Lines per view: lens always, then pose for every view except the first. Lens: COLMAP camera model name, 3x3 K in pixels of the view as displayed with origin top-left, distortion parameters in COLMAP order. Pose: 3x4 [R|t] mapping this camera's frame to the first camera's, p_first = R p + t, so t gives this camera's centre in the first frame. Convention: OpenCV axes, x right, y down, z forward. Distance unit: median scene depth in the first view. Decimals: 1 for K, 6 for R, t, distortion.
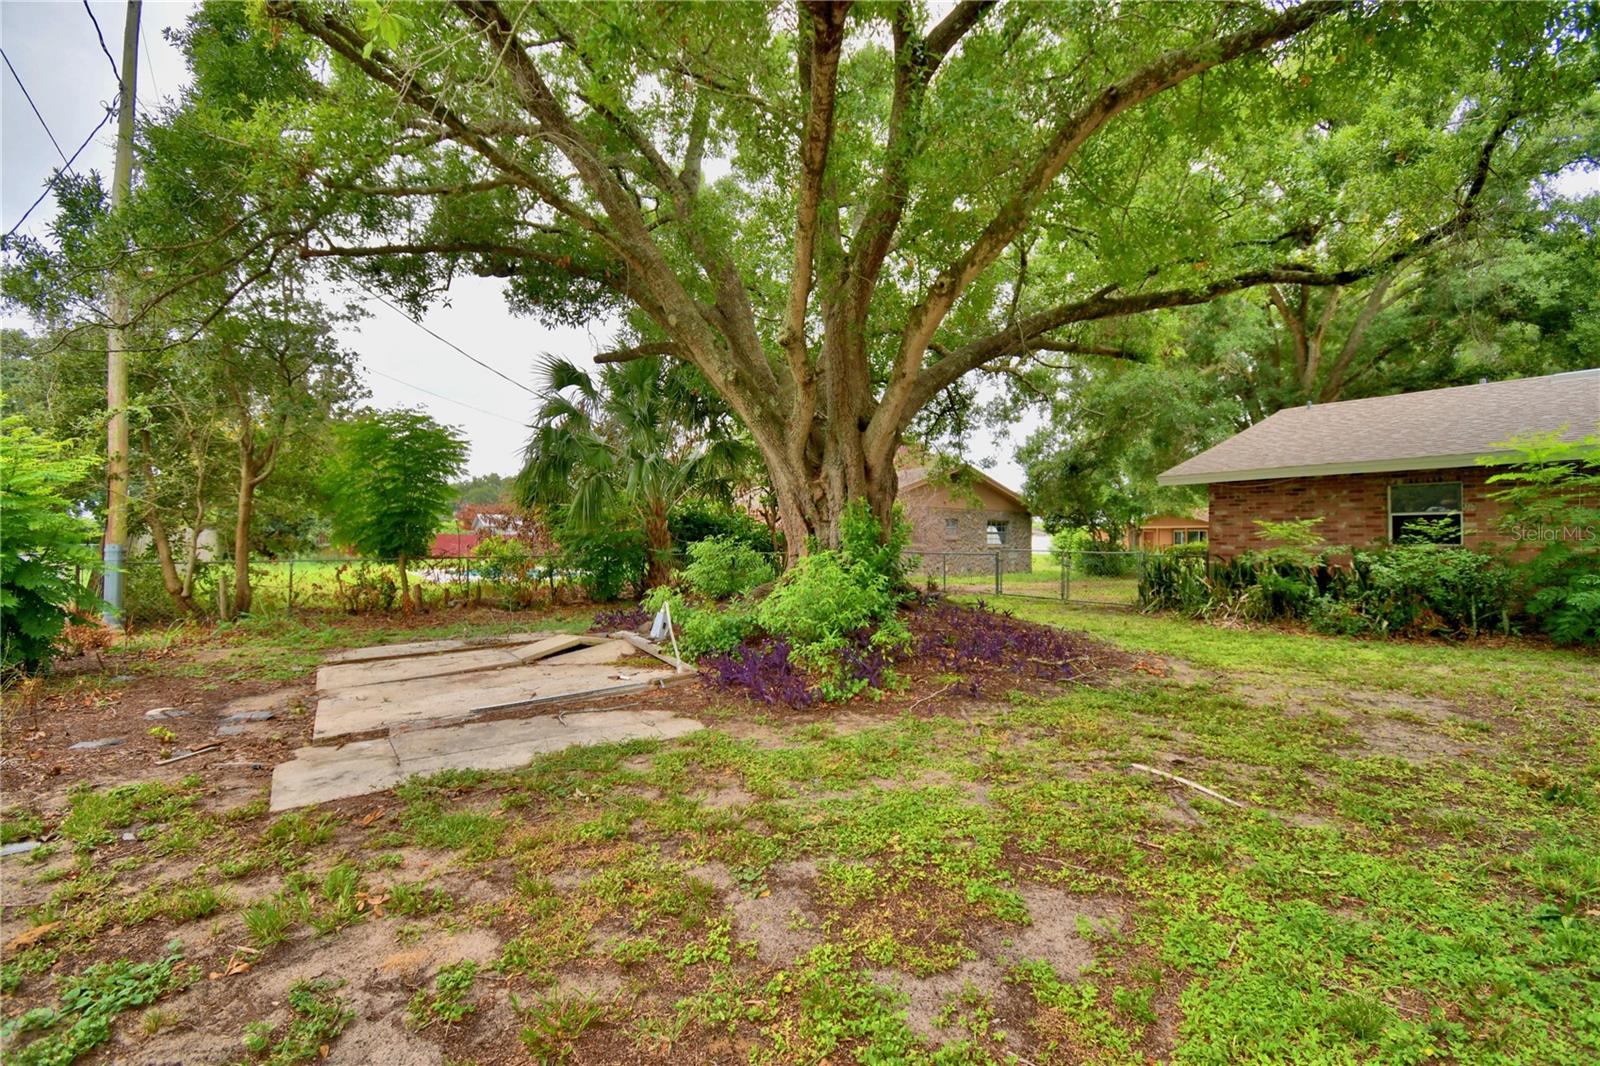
lens RADIAL K [[696.1, 0, 795.8], [0, 696.1, 535.8], [0, 0, 1]] dist [-0.000038, -0.014904]
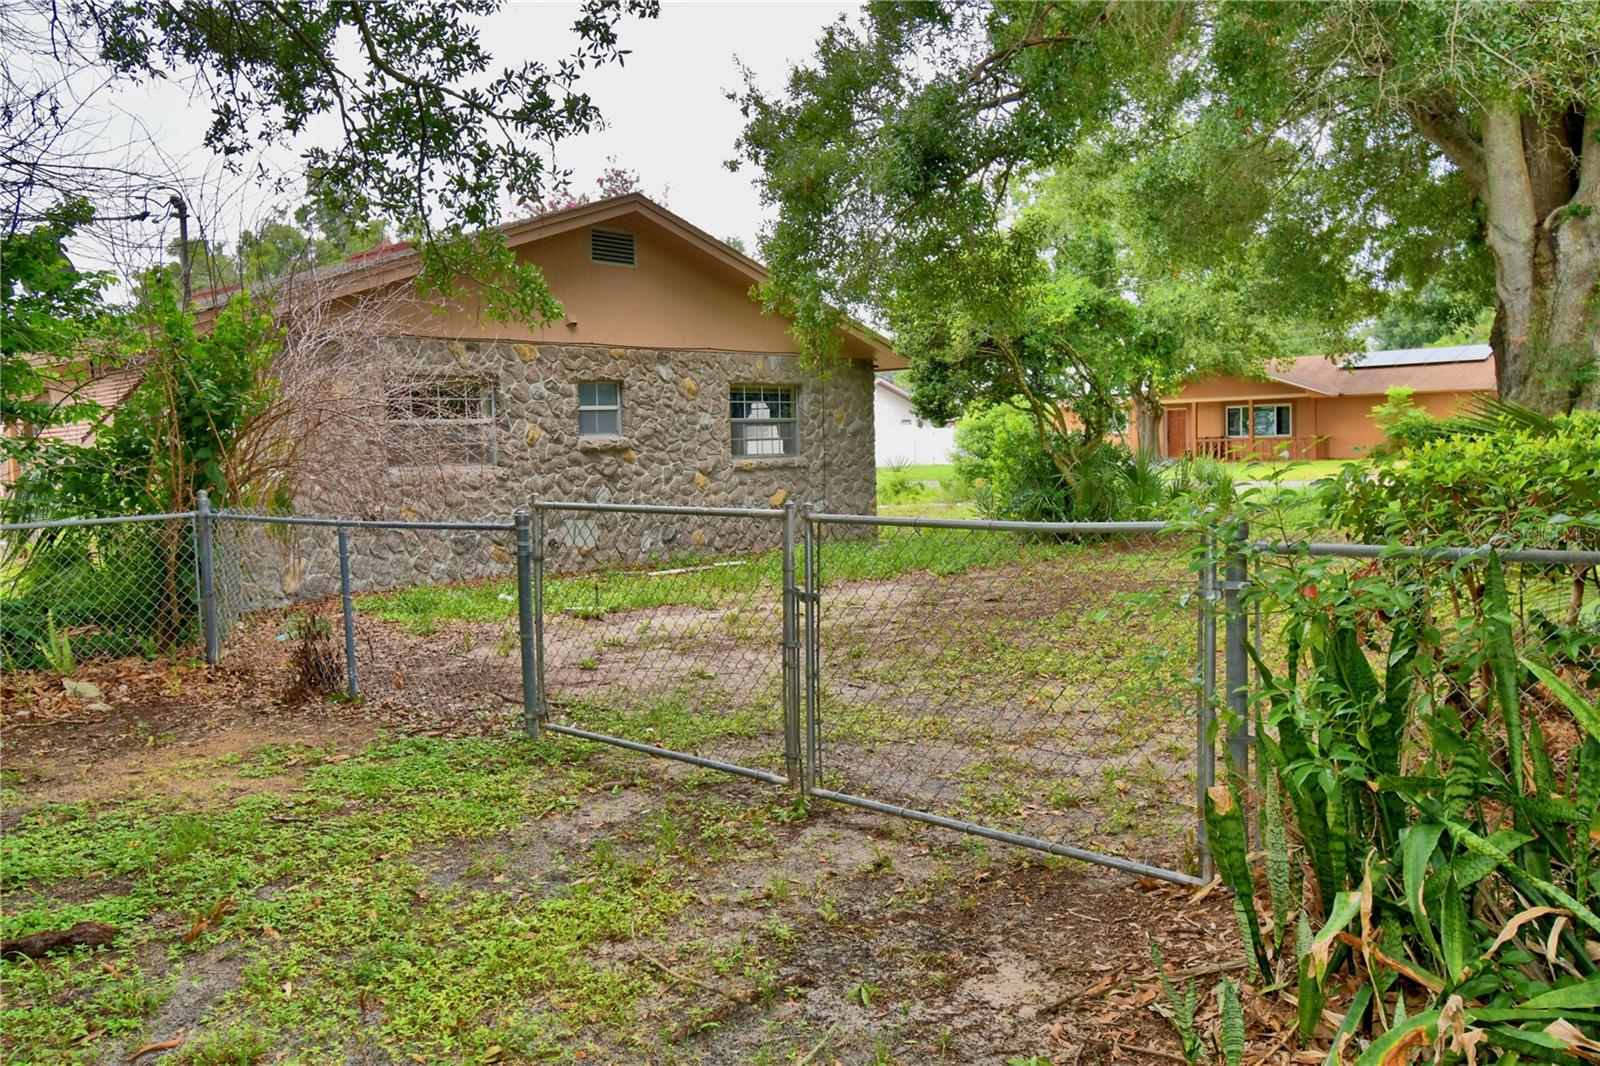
lens RADIAL K [[1386.3, 0, 801.2], [0, 1386.3, 534.0], [0, 0, 1]] dist [-0.003056, -0.000332]
pose [[0.978118, -0.044577, 0.203221, 0.147299], [0.030458, 0.996934, 0.072083, 0.002034], [-0.205811, -0.064315, 0.976476, 0.300509]]
